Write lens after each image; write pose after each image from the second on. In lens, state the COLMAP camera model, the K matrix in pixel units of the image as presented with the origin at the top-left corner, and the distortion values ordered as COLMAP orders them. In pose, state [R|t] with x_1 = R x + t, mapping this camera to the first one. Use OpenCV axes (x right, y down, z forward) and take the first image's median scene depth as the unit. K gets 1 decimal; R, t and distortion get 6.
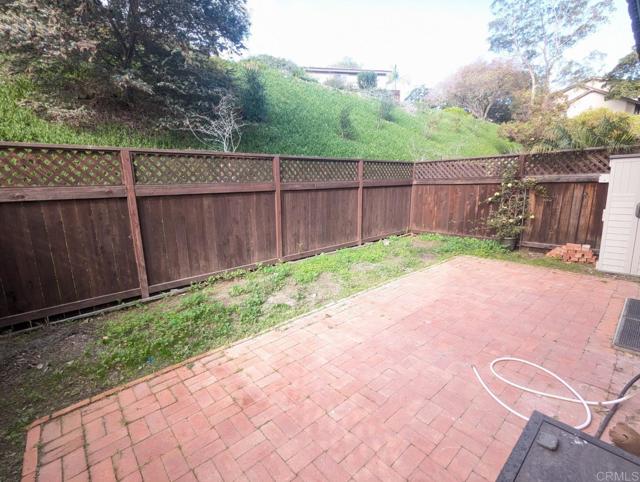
lens RADIAL K [[298.6, 0, 320.0], [0, 298.6, 241.0], [0, 0, 1]] dist [0.000788, 0.000052]
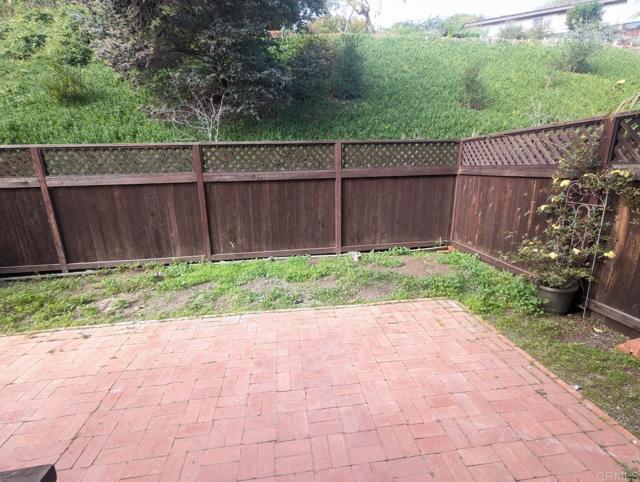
lens RADIAL K [[302.1, 0, 320.0], [0, 302.1, 241.0], [0, 0, 1]] dist [-0.001192, -0.001063]
pose [[0.833244, 0.135996, -0.535919, 0.725039], [-0.103485, 0.990509, 0.090456, -0.121408], [0.543134, -0.019912, 0.839410, 0.456025]]
